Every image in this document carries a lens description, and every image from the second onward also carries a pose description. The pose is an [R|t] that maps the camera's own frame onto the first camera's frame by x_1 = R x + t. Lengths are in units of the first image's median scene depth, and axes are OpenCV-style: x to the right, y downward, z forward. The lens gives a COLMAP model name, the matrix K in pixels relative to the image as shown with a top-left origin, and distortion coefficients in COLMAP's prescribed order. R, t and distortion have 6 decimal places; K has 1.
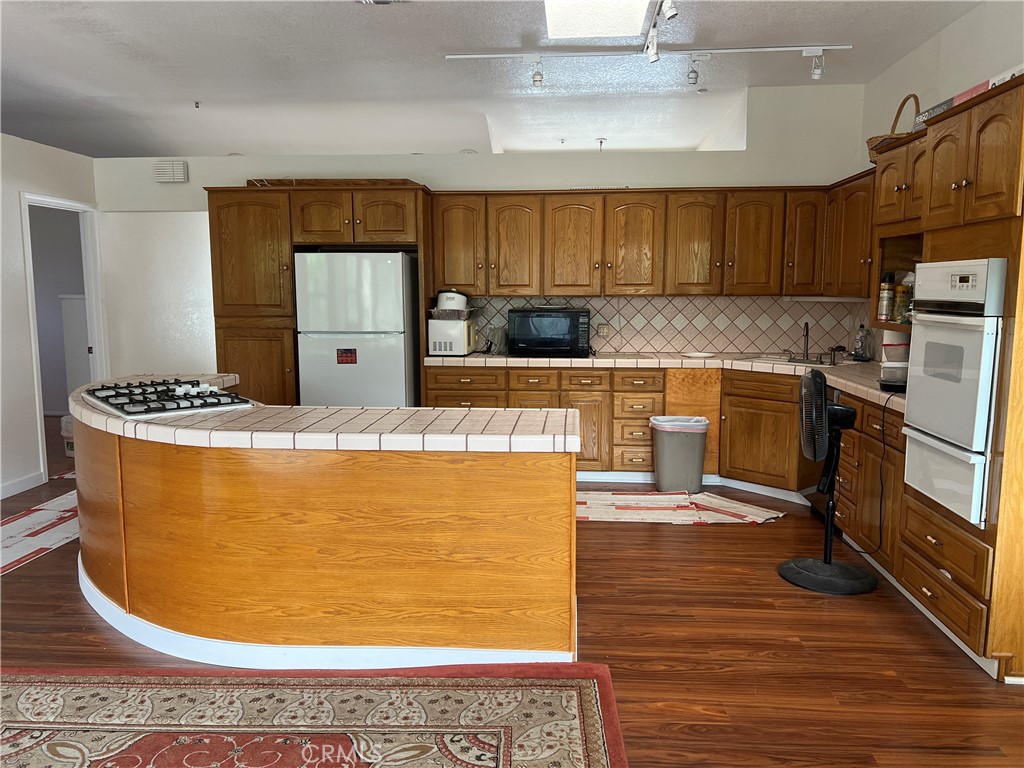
lens RADIAL K [[770.2, 0, 515.0], [0, 770.2, 381.1], [0, 0, 1]] dist [0.050253, -0.039361]
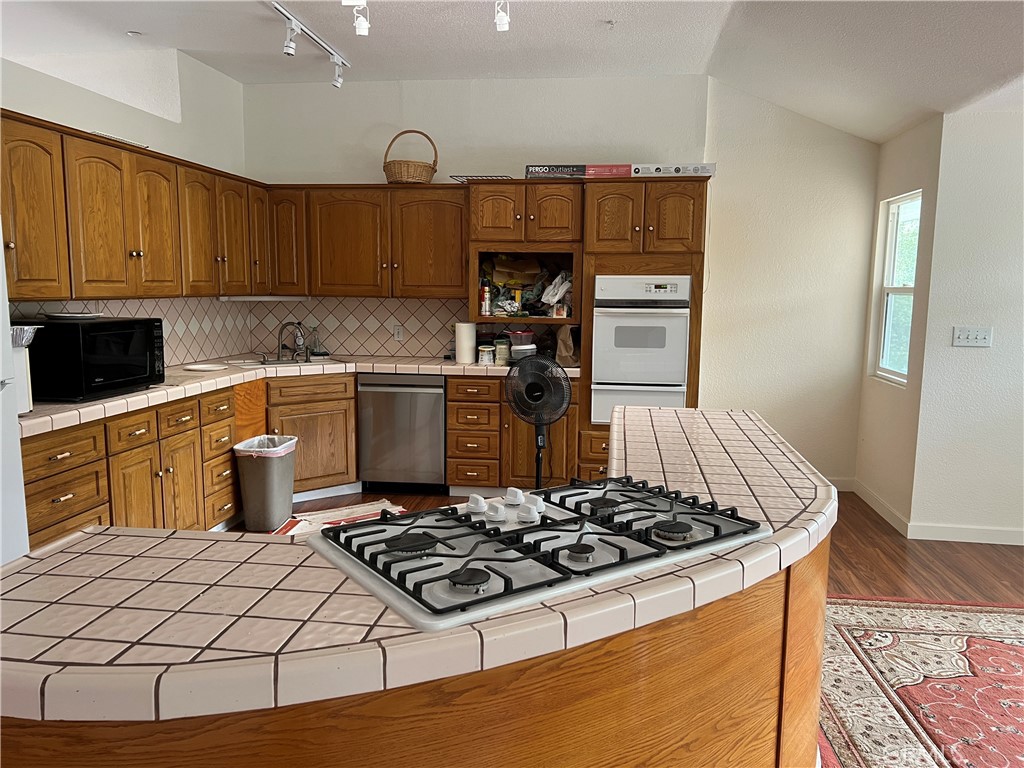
lens RADIAL K [[770.2, 0, 514.9], [0, 770.2, 389.6], [0, 0, 1]] dist [0.050253, -0.039361]
pose [[0.057409, -0.131934, 0.989595, -0.626532], [0.110203, 0.986009, 0.125062, -0.086204], [-0.992250, 0.101877, 0.071145, 0.677385]]
